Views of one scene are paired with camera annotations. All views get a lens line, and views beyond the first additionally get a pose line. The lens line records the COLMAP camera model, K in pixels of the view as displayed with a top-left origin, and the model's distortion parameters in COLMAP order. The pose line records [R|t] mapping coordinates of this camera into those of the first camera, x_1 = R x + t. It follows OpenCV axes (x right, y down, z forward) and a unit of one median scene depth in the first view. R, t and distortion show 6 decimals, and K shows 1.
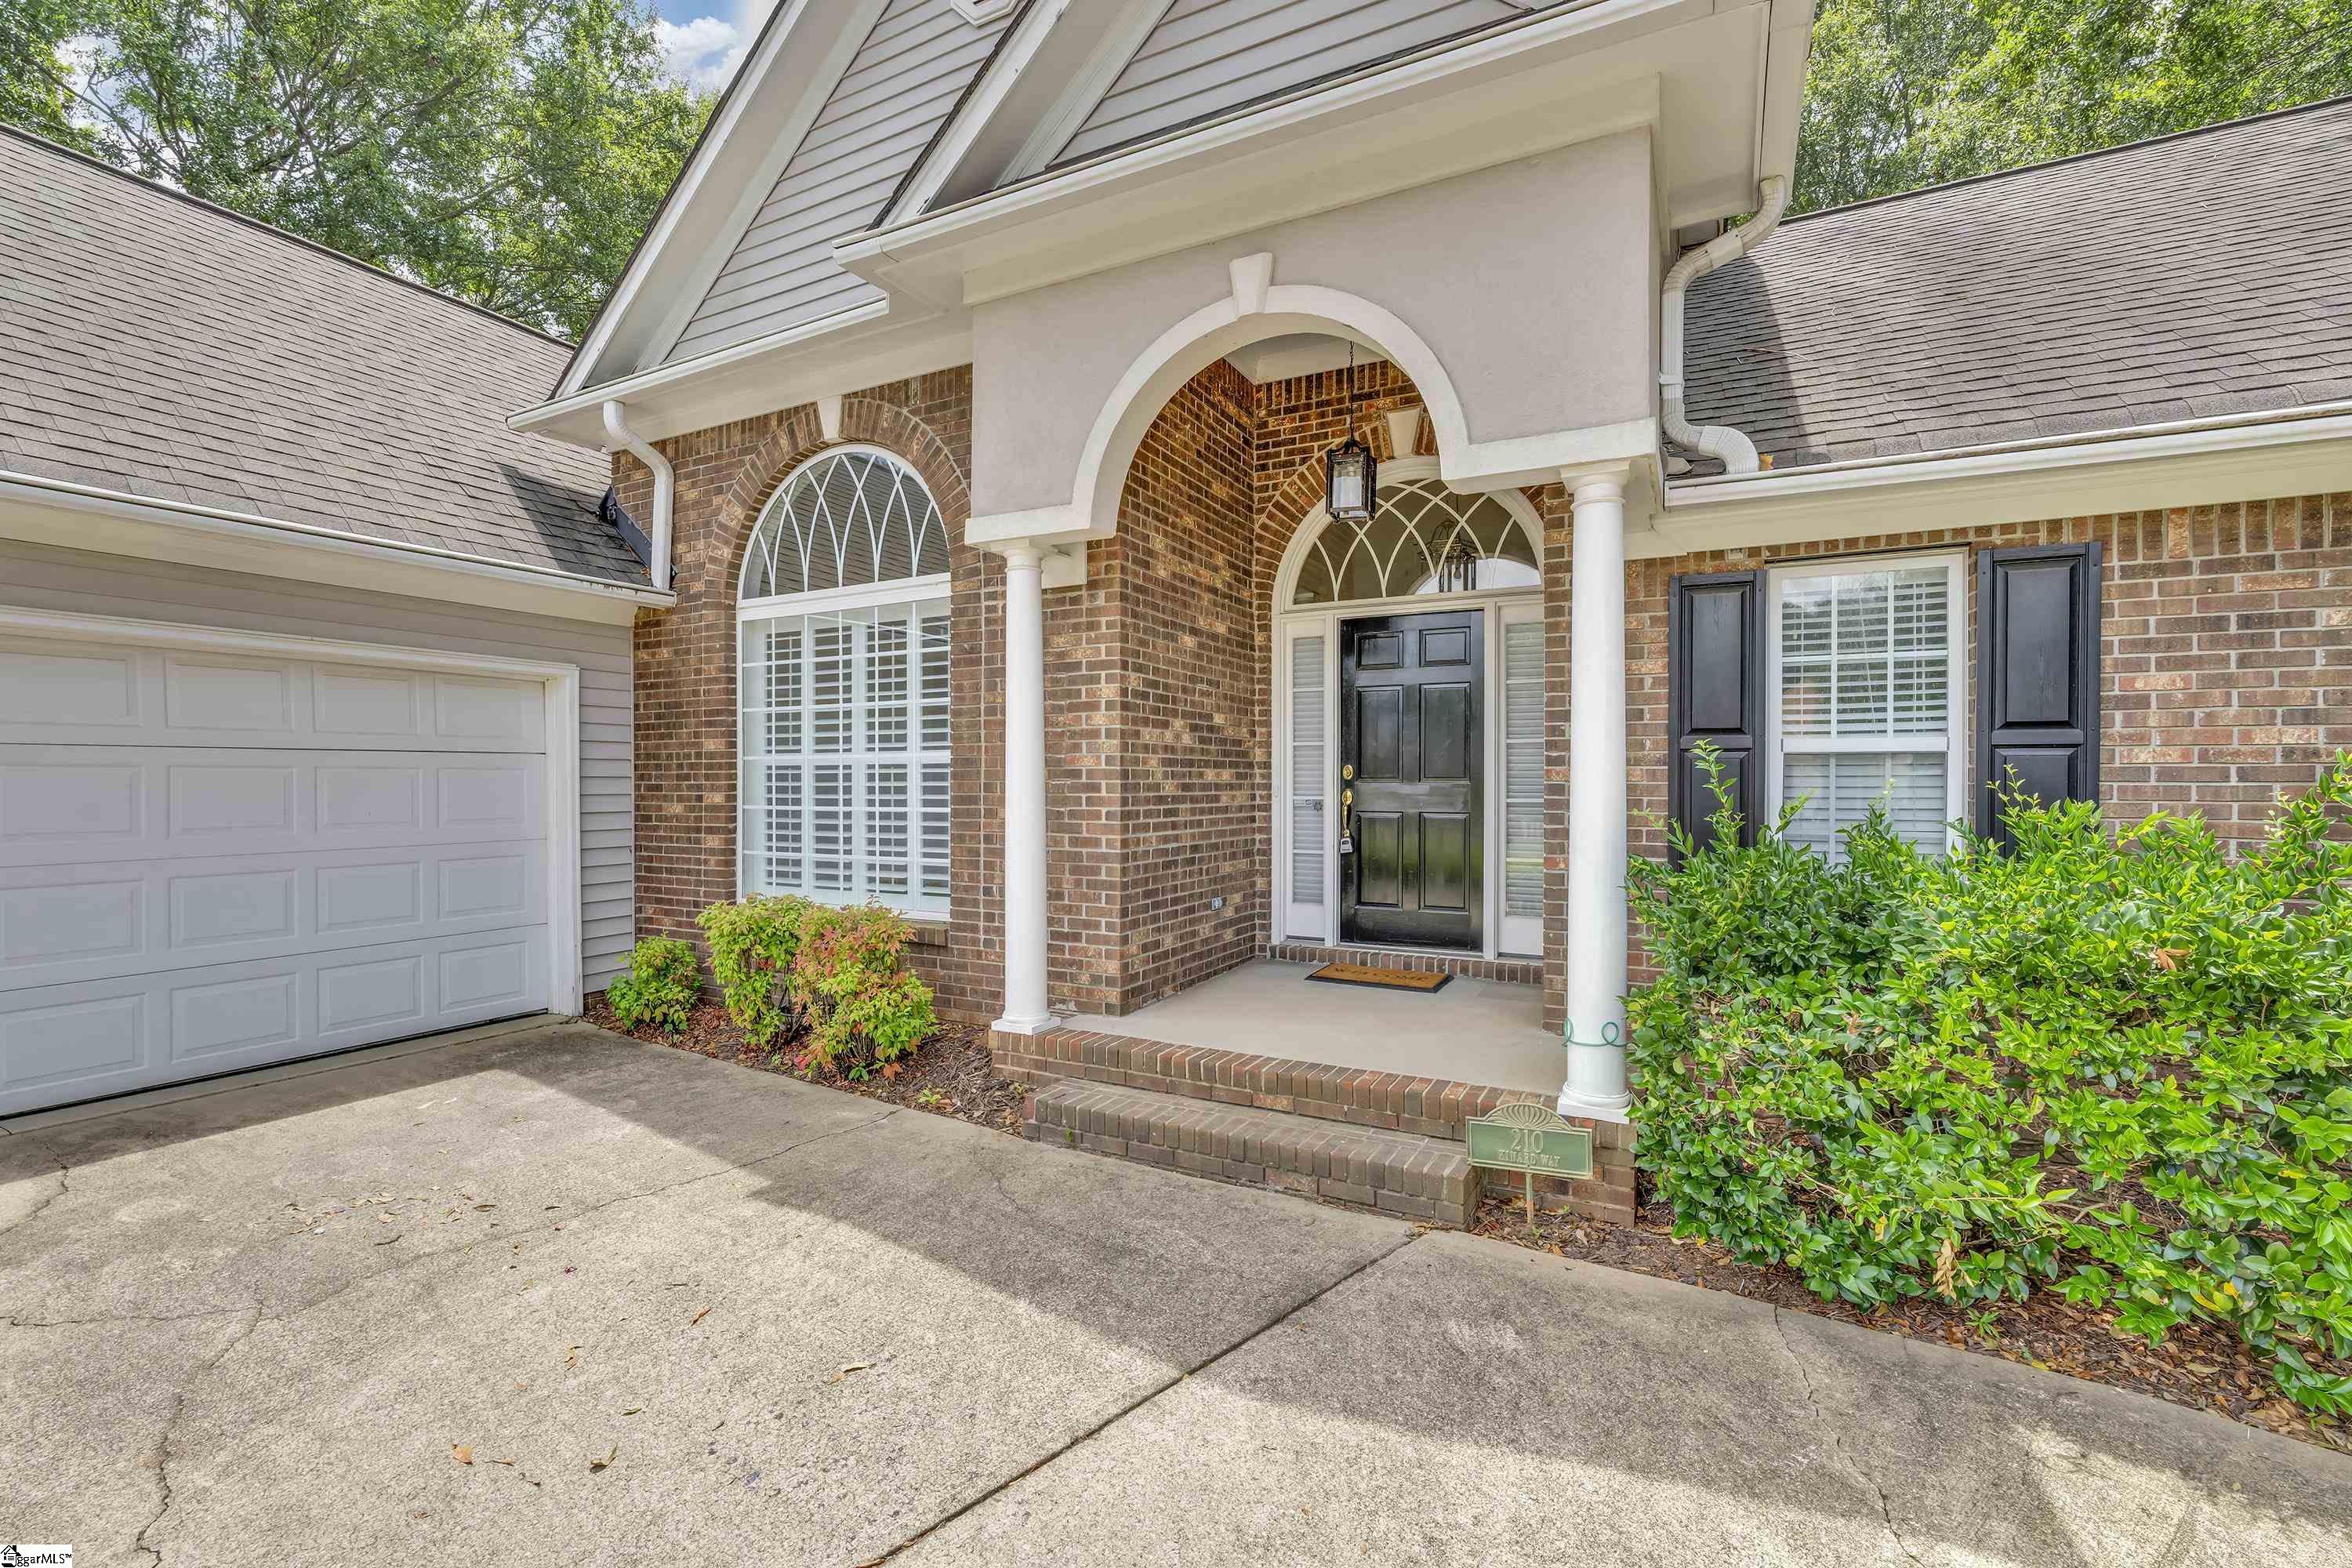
lens RADIAL K [[1025.9, 0, 1173.7], [0, 1025.9, 786.6], [0, 0, 1]] dist [-0.007040, 0.000176]
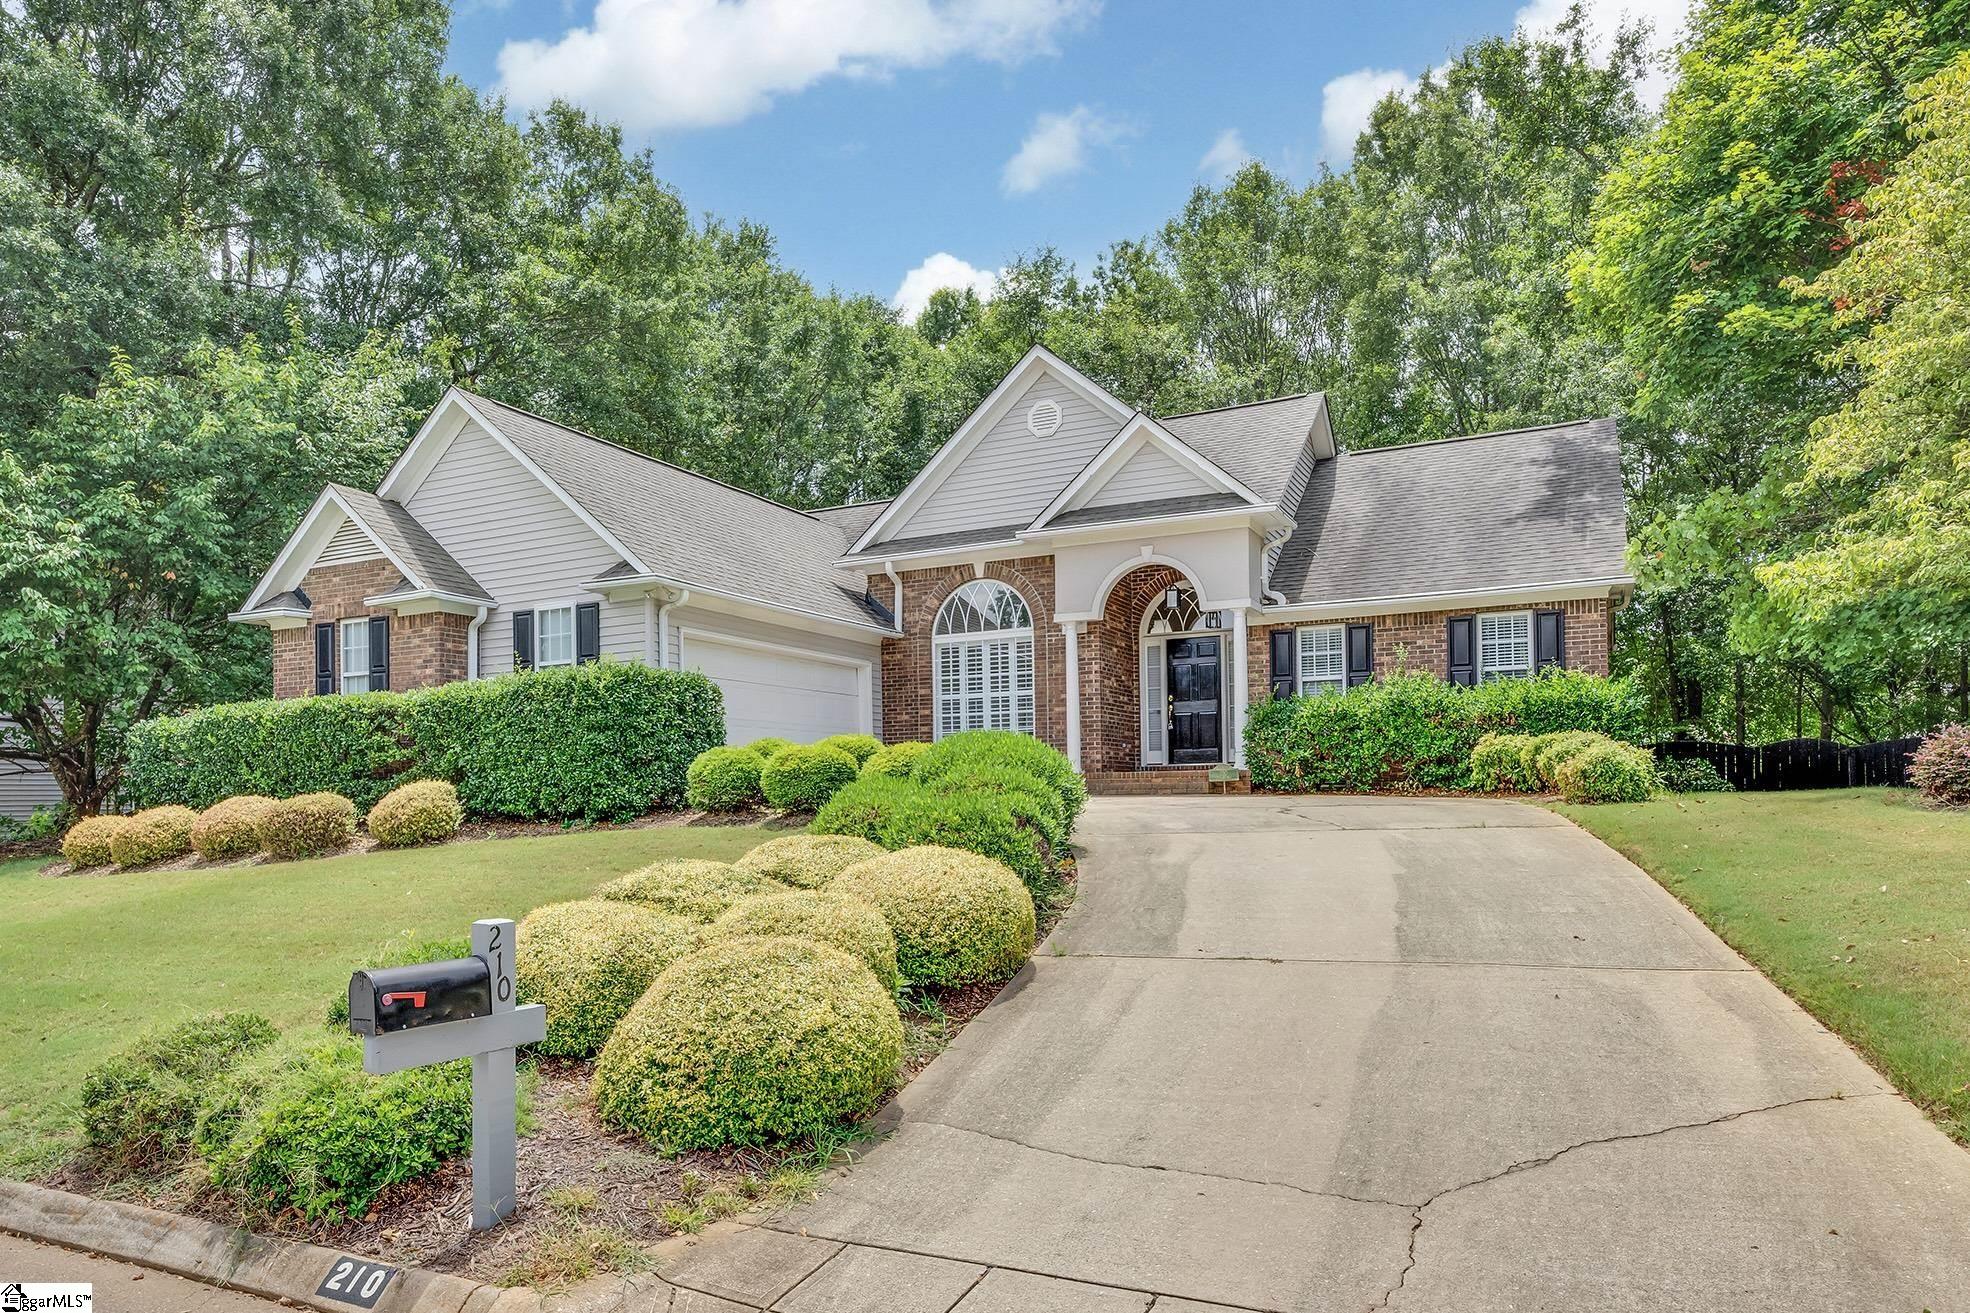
lens RADIAL K [[1313.4, 0, 891.9], [0, 1313.4, 786.2], [0, 0, 1]] dist [-0.006732, 0.001400]
pose [[0.999841, -0.014392, -0.010521, -0.543453], [0.014215, 0.999759, -0.016703, 0.273618], [0.010759, 0.016551, 0.999805, -2.505393]]
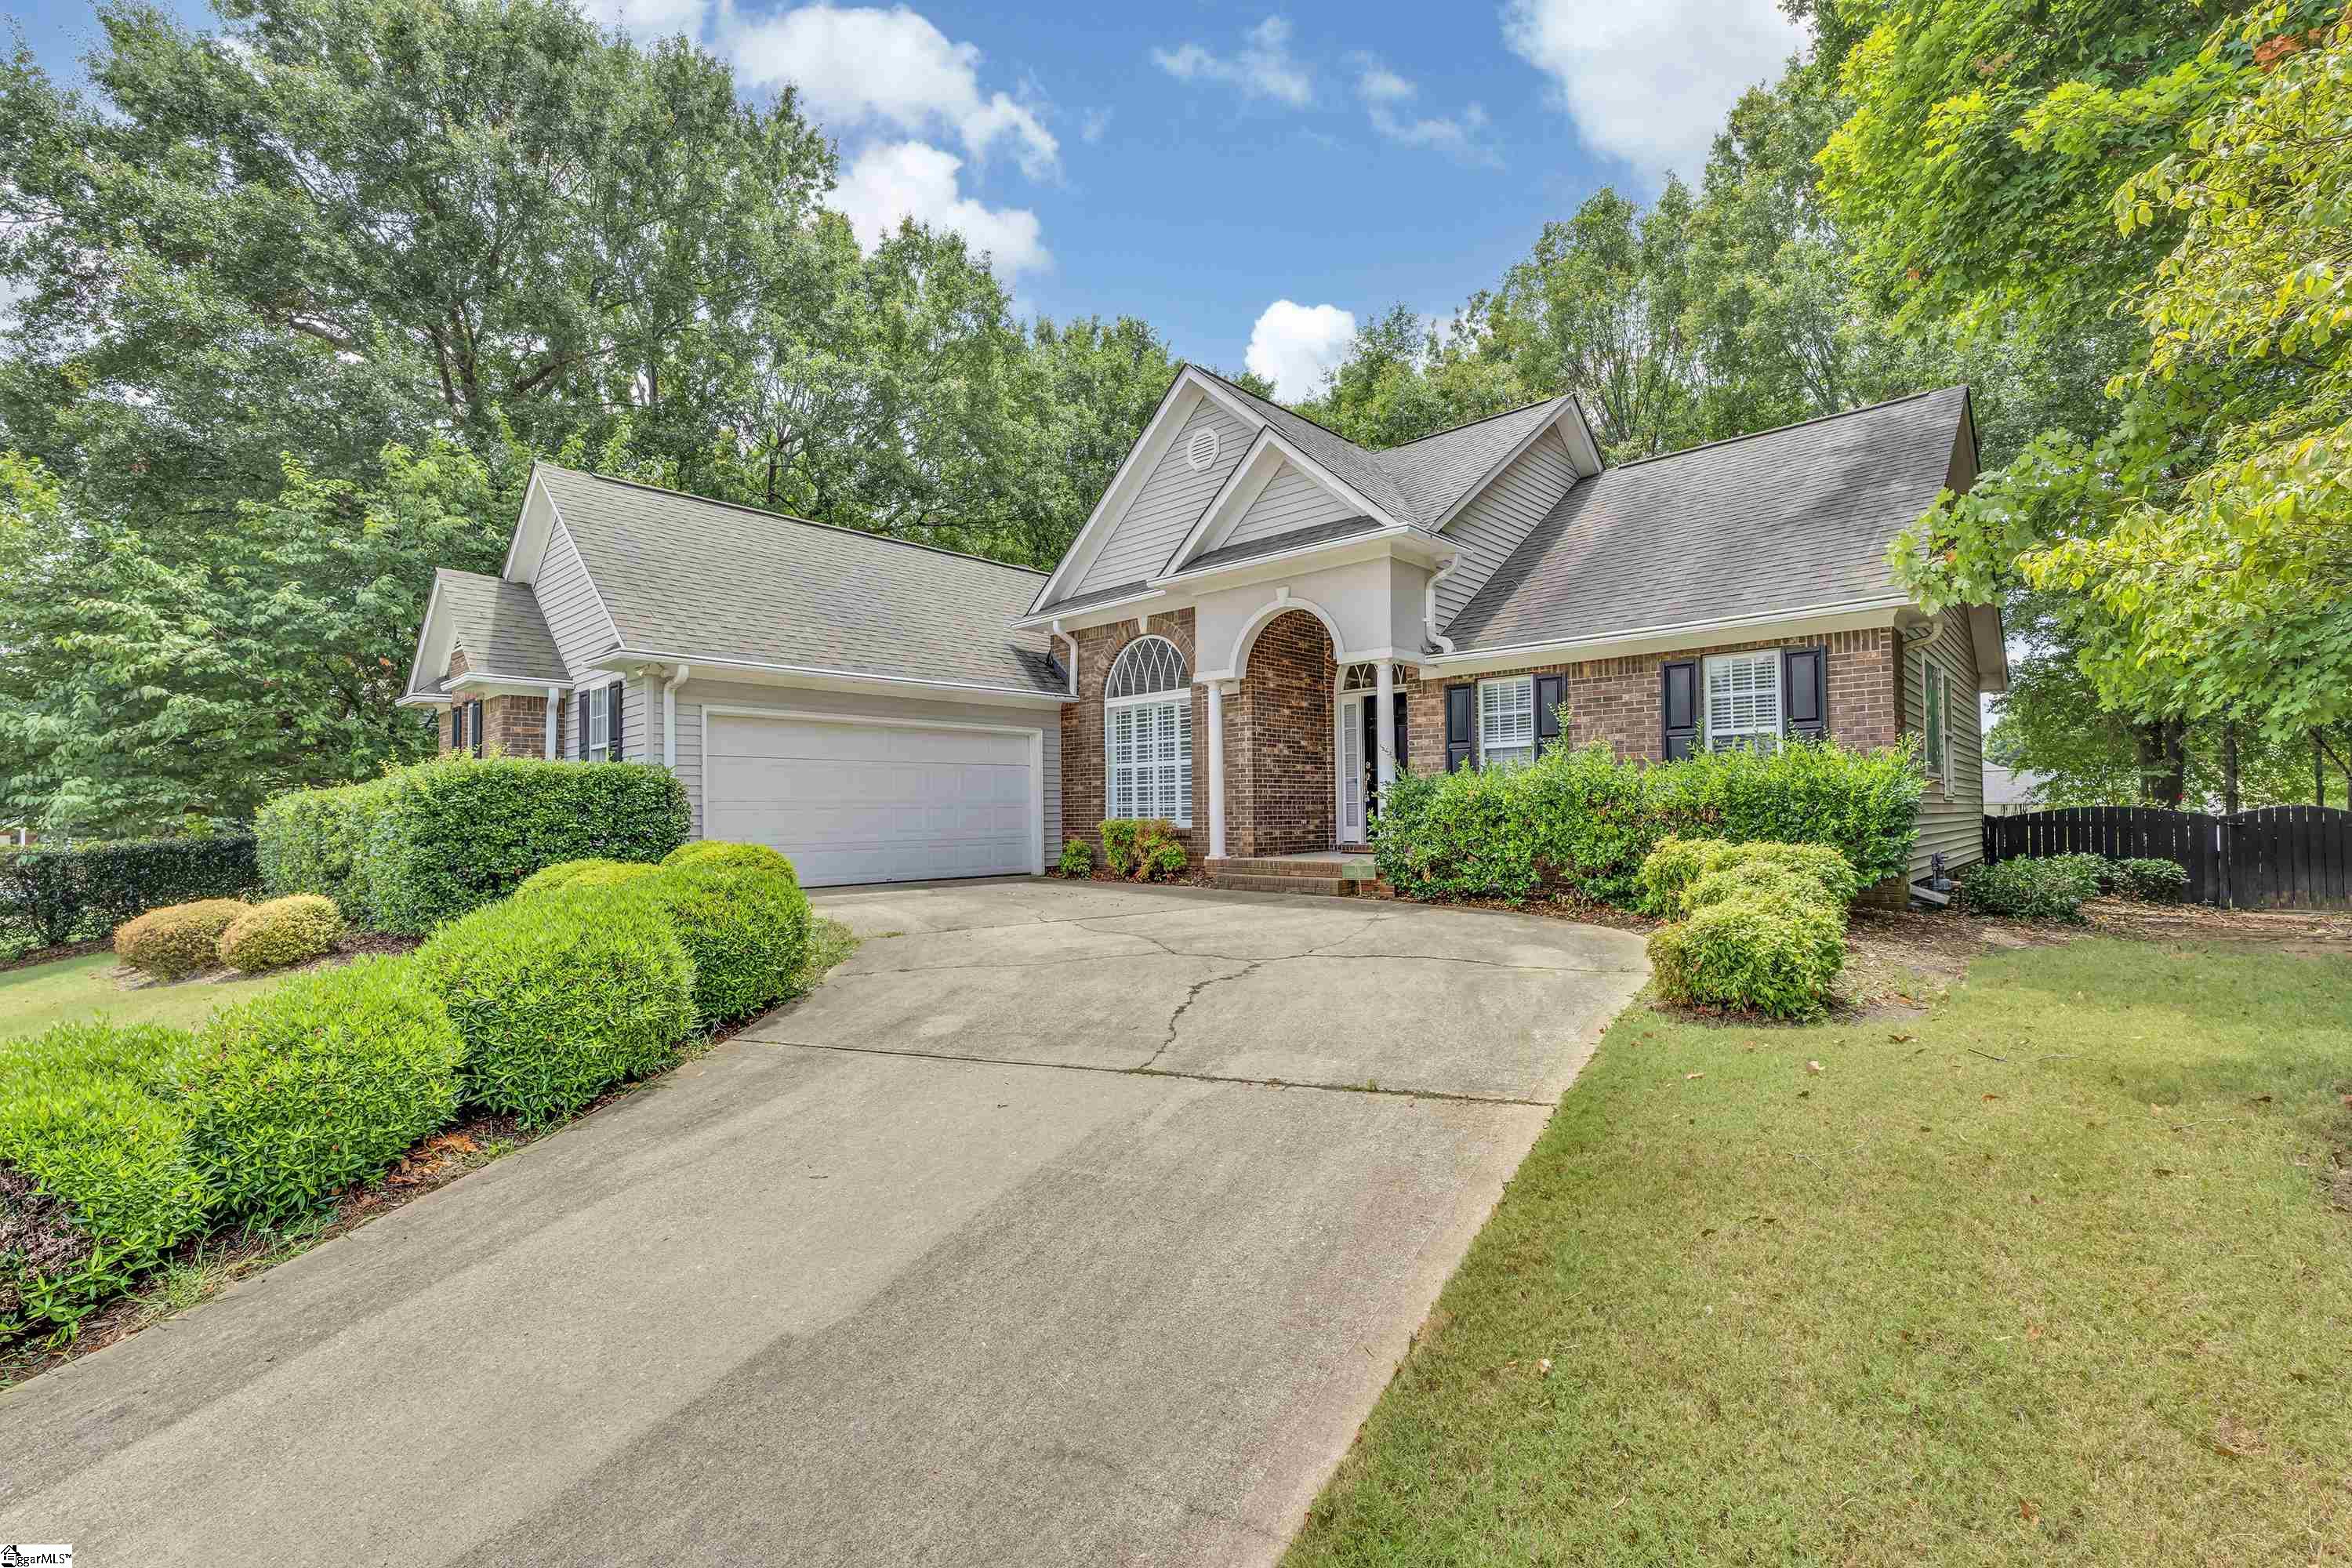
lens RADIAL K [[1025.9, 0, 1175.0], [0, 1025.9, 791.4], [0, 0, 1]] dist [-0.007040, 0.000176]
pose [[0.964621, -0.017357, -0.263070, 0.378732], [0.010395, 0.999558, -0.027834, 0.107510], [0.263437, 0.024115, 0.964375, -1.342176]]
